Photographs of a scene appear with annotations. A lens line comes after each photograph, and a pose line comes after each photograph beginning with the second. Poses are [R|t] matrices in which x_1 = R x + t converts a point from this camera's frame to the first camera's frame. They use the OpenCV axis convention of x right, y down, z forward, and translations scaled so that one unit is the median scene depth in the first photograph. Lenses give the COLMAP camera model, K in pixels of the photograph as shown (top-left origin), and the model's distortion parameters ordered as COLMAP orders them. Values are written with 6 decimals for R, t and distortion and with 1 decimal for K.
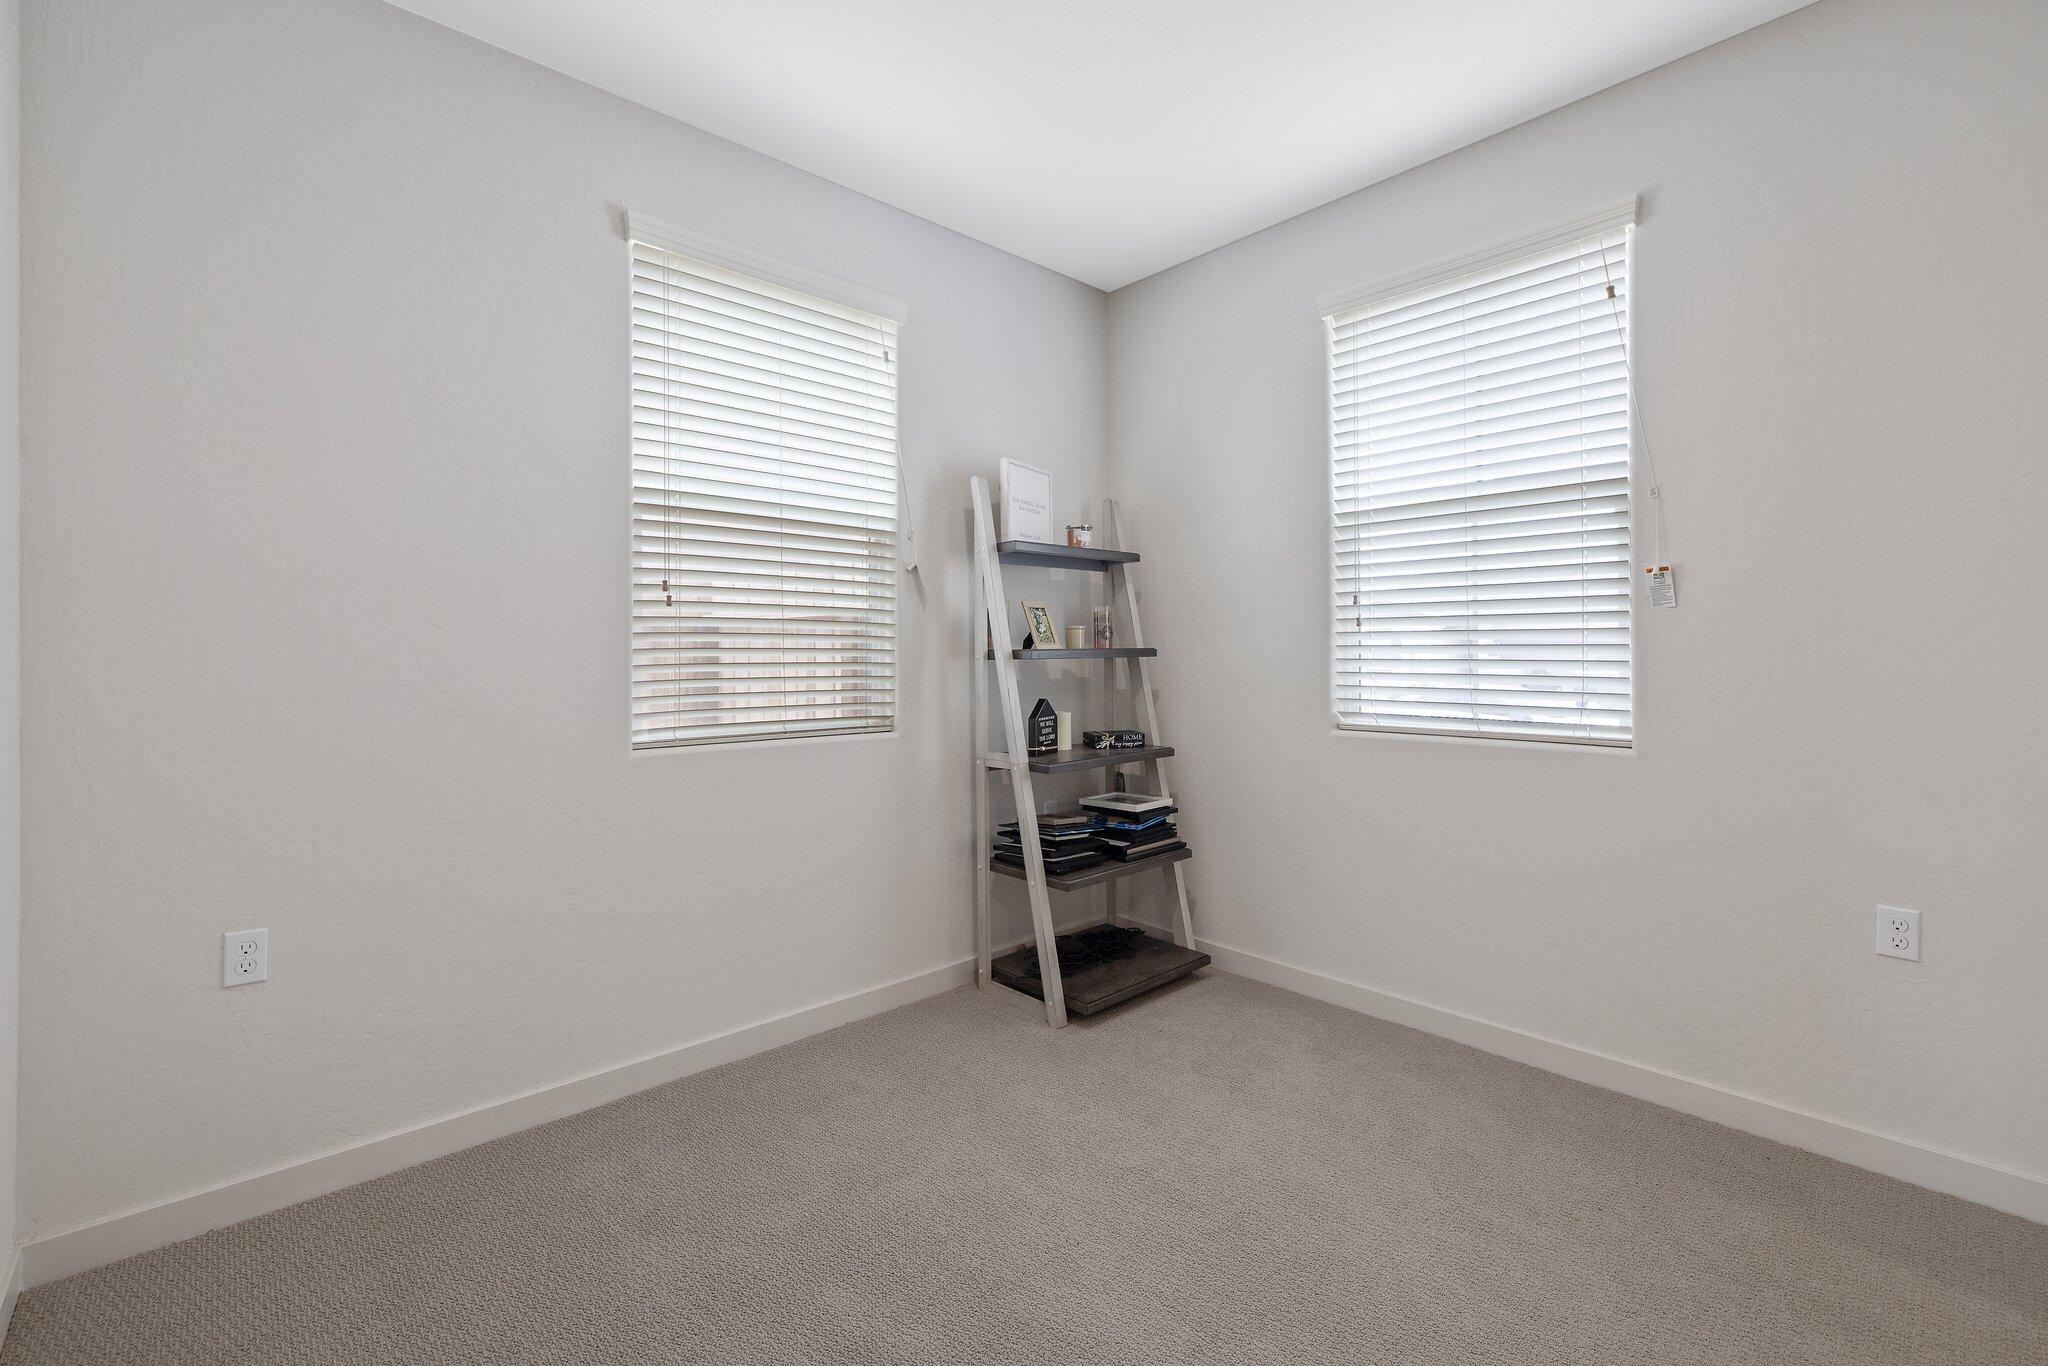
lens RADIAL K [[887.8, 0, 1030.5], [0, 887.8, 657.1], [0, 0, 1]] dist [0.001650, -0.001947]
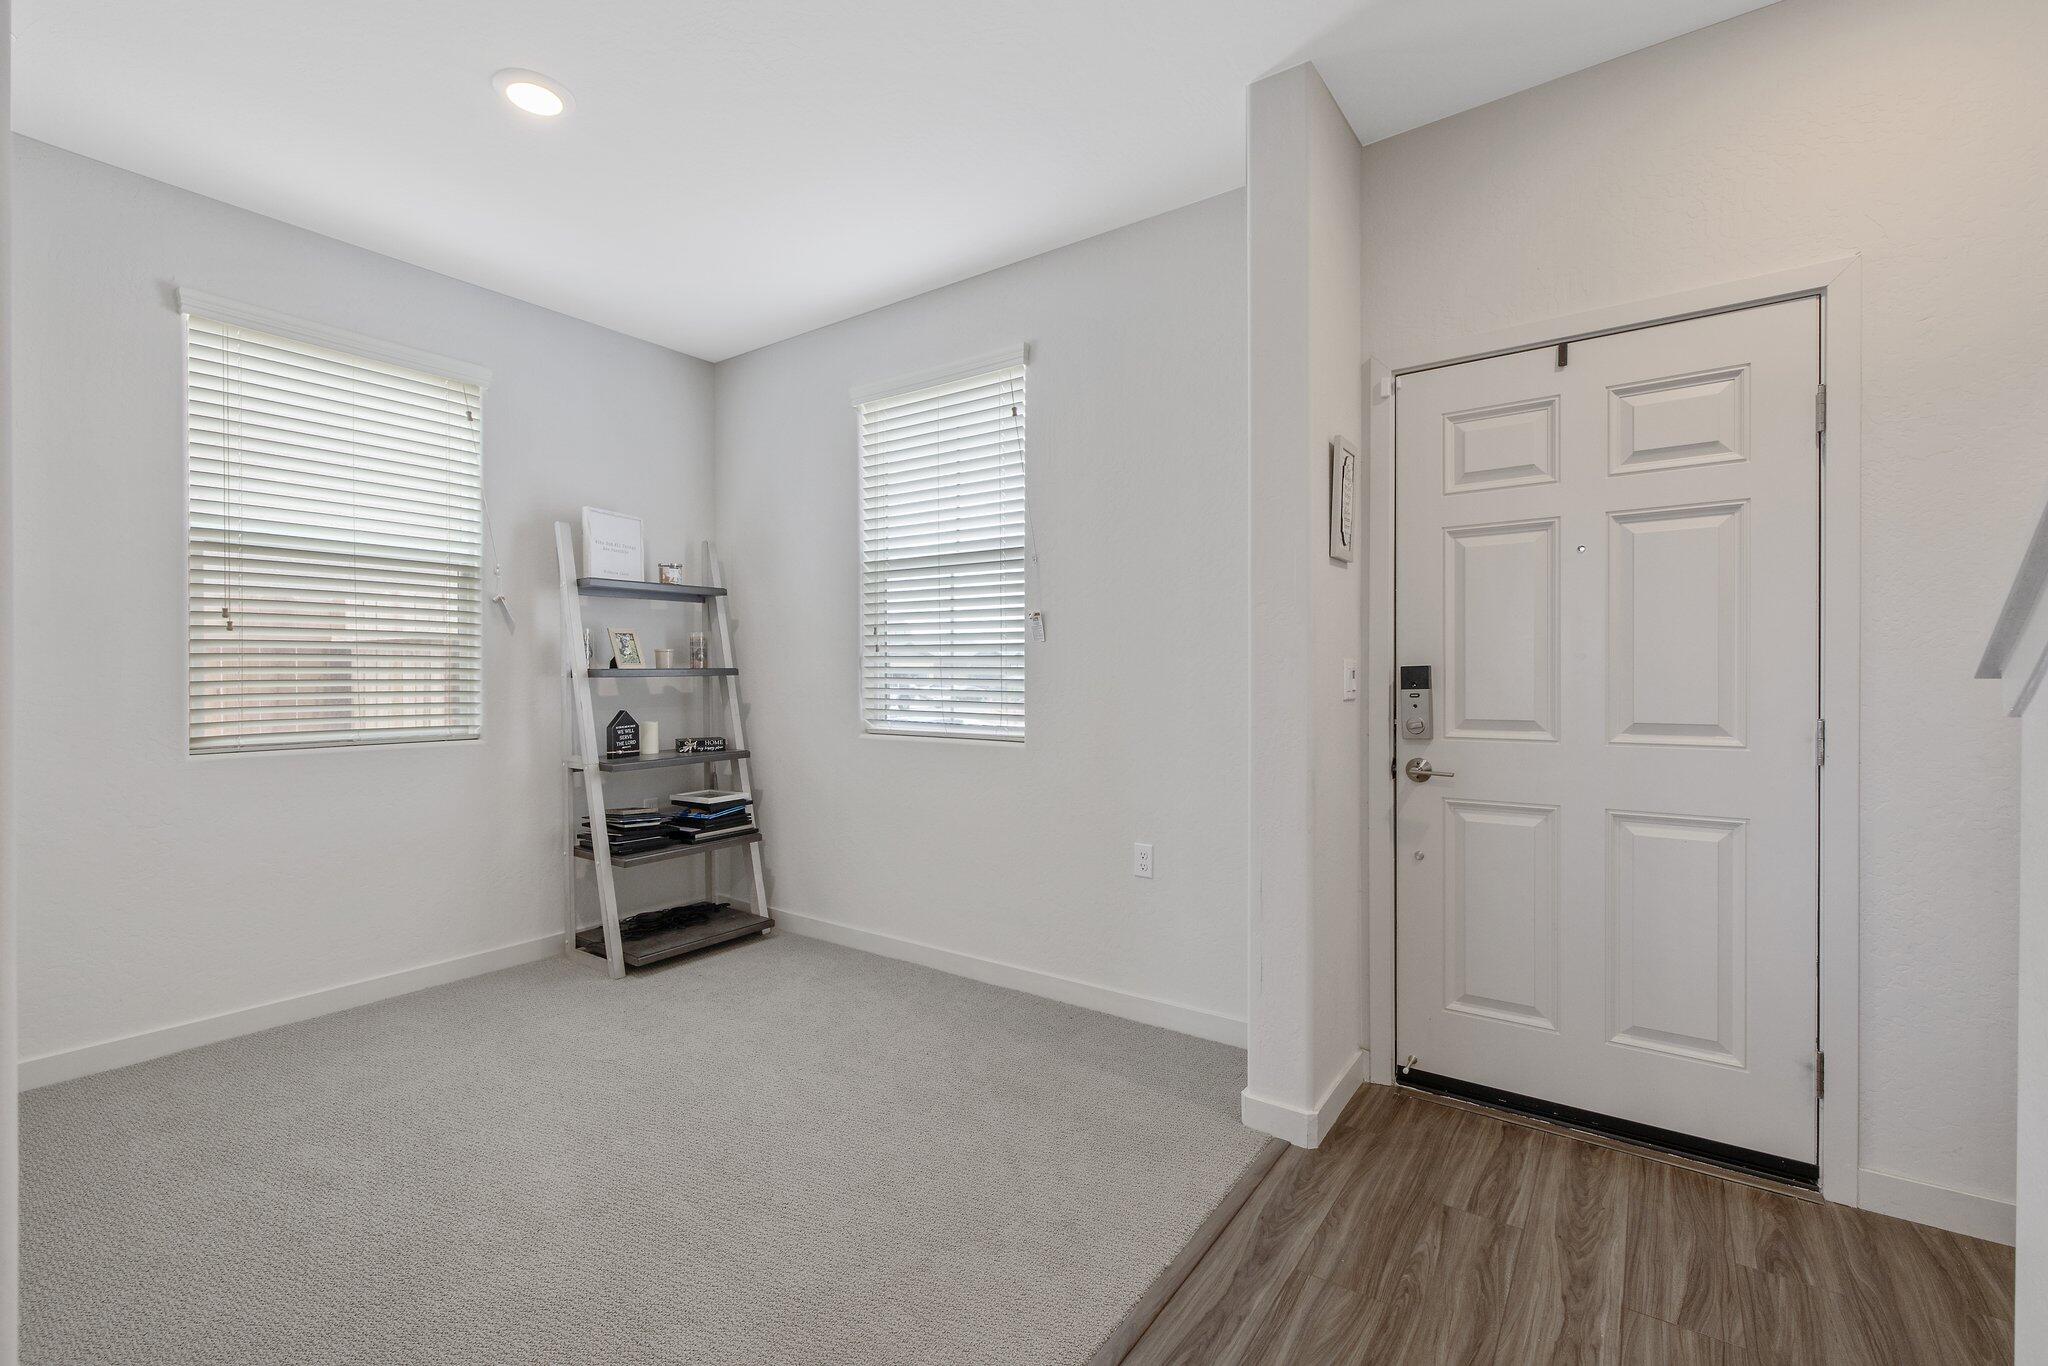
lens RADIAL K [[887.8, 0, 1015.4], [0, 887.8, 684.5], [0, 0, 1]] dist [0.001650, -0.001947]
pose [[0.979554, 0.000472, 0.201182, 0.304757], [-0.002652, 0.999941, 0.010567, -0.002007], [-0.201165, -0.010885, 0.979497, -0.284964]]
